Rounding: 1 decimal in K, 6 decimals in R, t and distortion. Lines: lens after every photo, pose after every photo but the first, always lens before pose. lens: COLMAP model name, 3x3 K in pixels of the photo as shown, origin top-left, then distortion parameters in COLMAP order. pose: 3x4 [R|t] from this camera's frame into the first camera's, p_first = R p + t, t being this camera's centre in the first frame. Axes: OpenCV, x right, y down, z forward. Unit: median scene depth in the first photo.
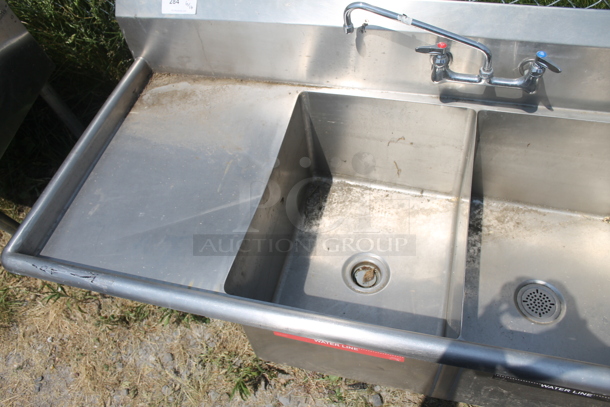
lens RADIAL K [[515.5, 0, 305.0], [0, 515.5, 203.5], [0, 0, 1]] dist [-0.175265, 0.164102]
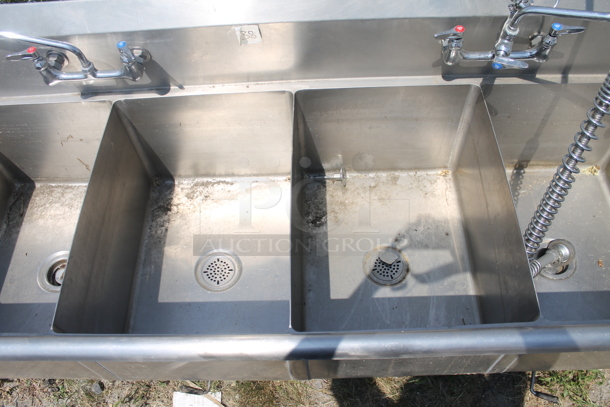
lens RADIAL K [[515.5, 0, 305.0], [0, 515.5, 203.5], [0, 0, 1]] dist [-0.175265, 0.164102]
pose [[0.965233, -0.180588, 0.188979, 0.471462], [0.168979, 0.982687, 0.075974, 0.008464], [-0.199427, -0.041399, 0.979038, -0.086971]]
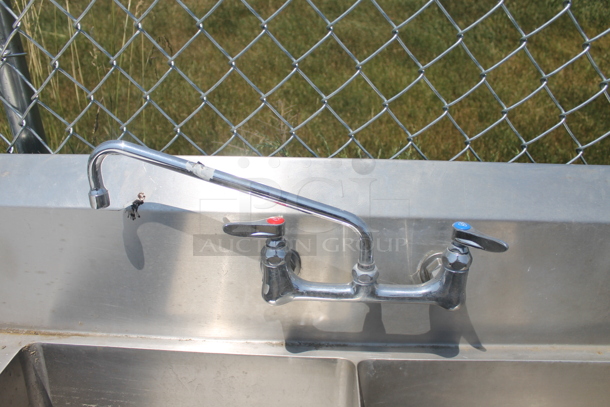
lens RADIAL K [[515.5, 0, 305.0], [0, 515.5, 203.5], [0, 0, 1]] dist [-0.175265, 0.164102]
pose [[0.966955, 0.047076, 0.250565, 0.141608], [0.103157, 0.826516, -0.553380, -0.029362], [-0.233147, 0.560941, 0.794347, 0.473497]]
